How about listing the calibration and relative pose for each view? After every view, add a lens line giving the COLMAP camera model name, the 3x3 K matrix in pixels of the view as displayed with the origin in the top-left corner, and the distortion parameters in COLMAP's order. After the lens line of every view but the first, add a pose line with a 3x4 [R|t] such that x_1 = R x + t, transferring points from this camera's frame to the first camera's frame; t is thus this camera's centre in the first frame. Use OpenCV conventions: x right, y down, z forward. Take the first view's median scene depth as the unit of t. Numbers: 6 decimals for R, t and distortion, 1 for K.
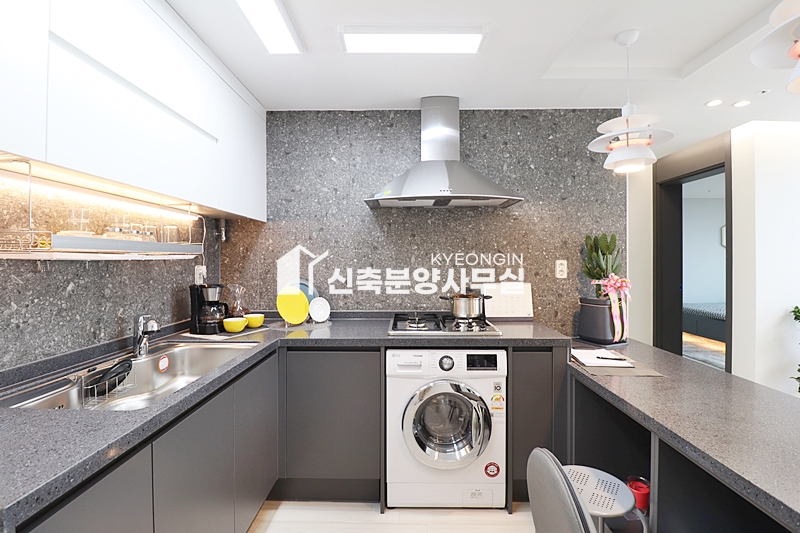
lens RADIAL K [[370.6, 0, 402.4], [0, 370.6, 260.9], [0, 0, 1]] dist [-0.010289, -0.006420]
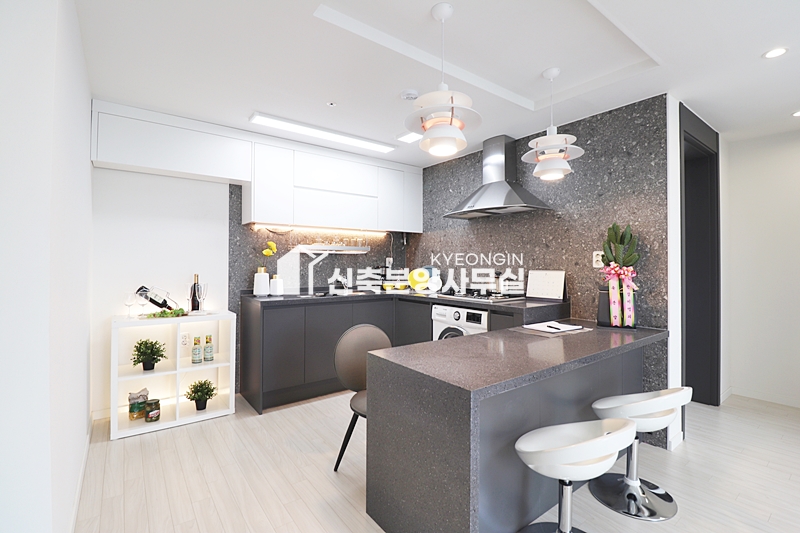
lens RADIAL K [[370.6, 0, 395.7], [0, 370.6, 262.2], [0, 0, 1]] dist [-0.010289, -0.006420]
pose [[0.603433, 0.001956, -0.797411, 1.008955], [-0.010245, 0.999933, -0.005300, 0.045104], [0.797348, 0.011368, 0.603413, -0.148809]]
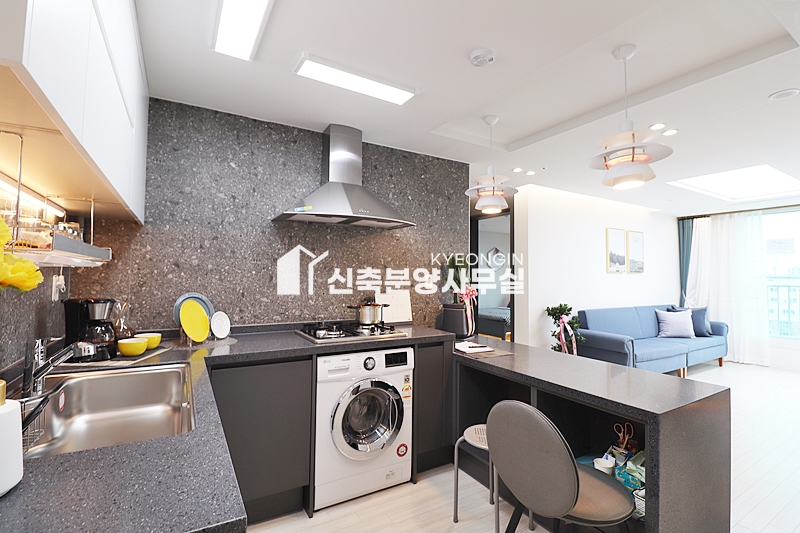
lens RADIAL K [[370.6, 0, 403.3], [0, 370.6, 260.6], [0, 0, 1]] dist [-0.010289, -0.006420]
pose [[0.851196, 0.032598, 0.523834, -0.325738], [-0.011150, 0.998967, -0.044047, 0.007075], [-0.524729, 0.031652, 0.850681, -0.027520]]
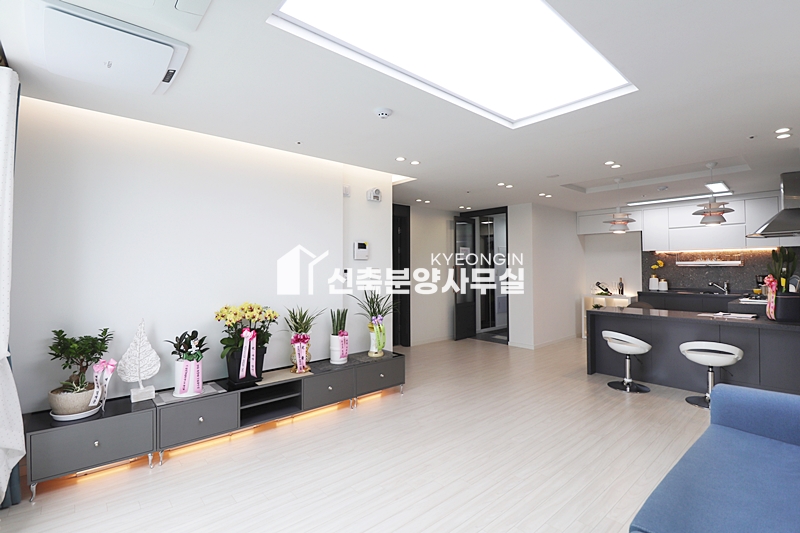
lens RADIAL K [[370.6, 0, 404.0], [0, 370.6, 259.9], [0, 0, 1]] dist [-0.010289, -0.006420]
pose [[-0.737275, -0.009389, -0.675528, 2.661935], [0.003827, 0.999829, -0.018073, -0.002302], [0.675582, -0.015910, -0.737113, 1.047011]]
